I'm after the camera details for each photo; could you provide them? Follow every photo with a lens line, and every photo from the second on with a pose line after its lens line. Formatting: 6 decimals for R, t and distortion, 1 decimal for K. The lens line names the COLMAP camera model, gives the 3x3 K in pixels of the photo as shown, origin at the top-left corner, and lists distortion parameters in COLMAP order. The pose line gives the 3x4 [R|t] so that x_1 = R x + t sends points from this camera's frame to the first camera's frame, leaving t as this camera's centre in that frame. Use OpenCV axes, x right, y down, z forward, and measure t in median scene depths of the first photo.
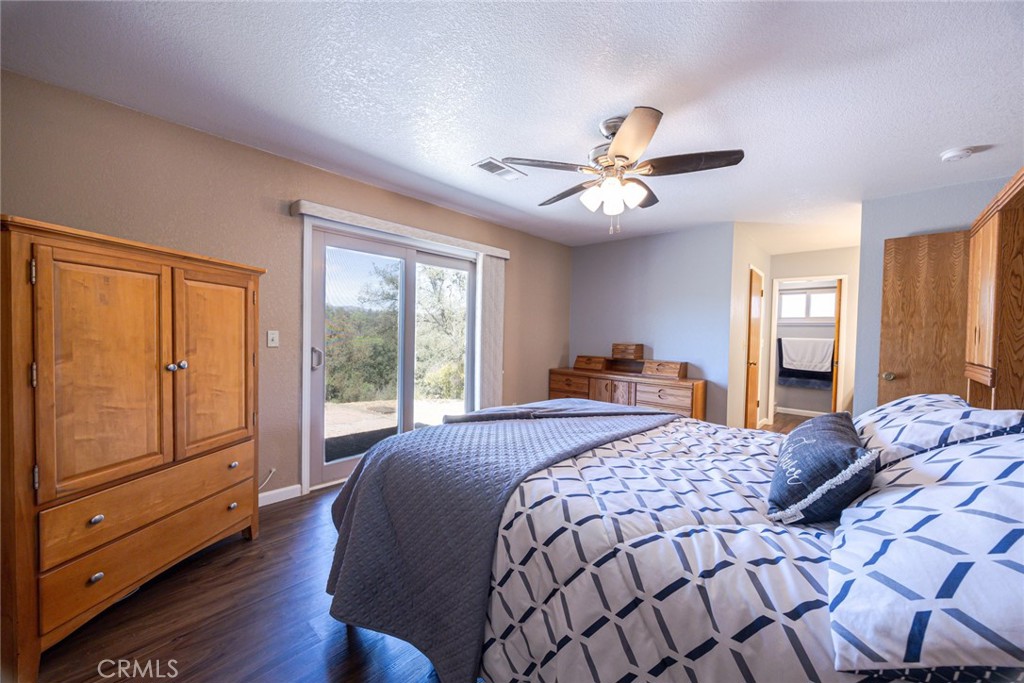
lens RADIAL K [[385.9, 0, 510.1], [0, 385.9, 340.8], [0, 0, 1]] dist [-0.001100, 0.000002]
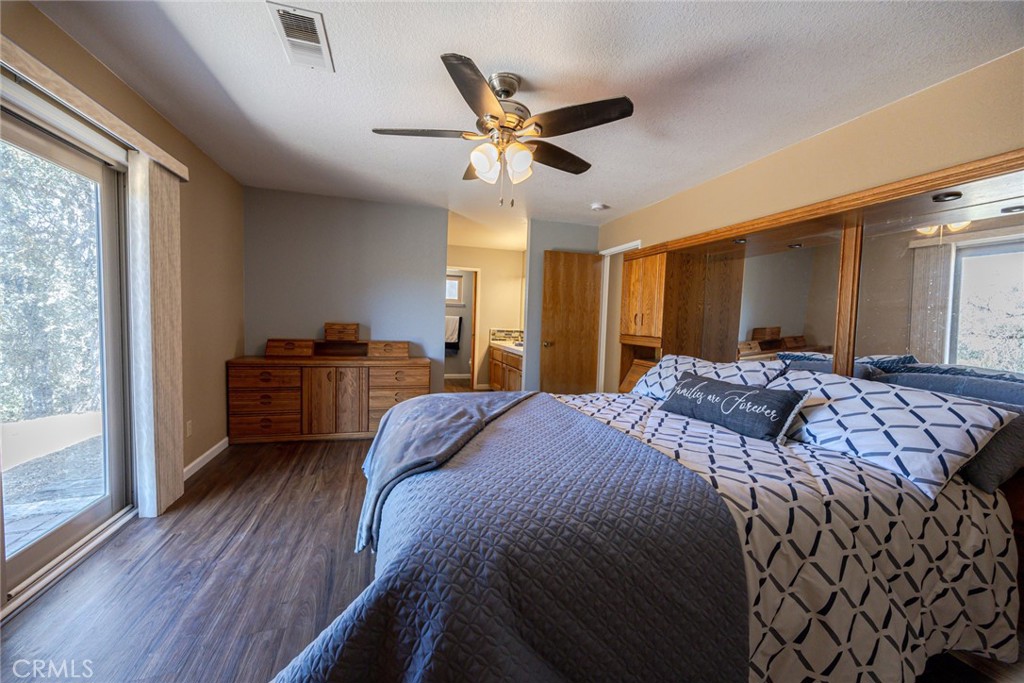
lens RADIAL K [[385.9, 0, 509.9], [0, 385.9, 341.5], [0, 0, 1]] dist [-0.001100, 0.000002]
pose [[0.505257, -0.053558, 0.861306, -0.282188], [-0.006220, 0.997820, 0.065696, -0.010970], [-0.862947, -0.038551, 0.503822, 0.281169]]
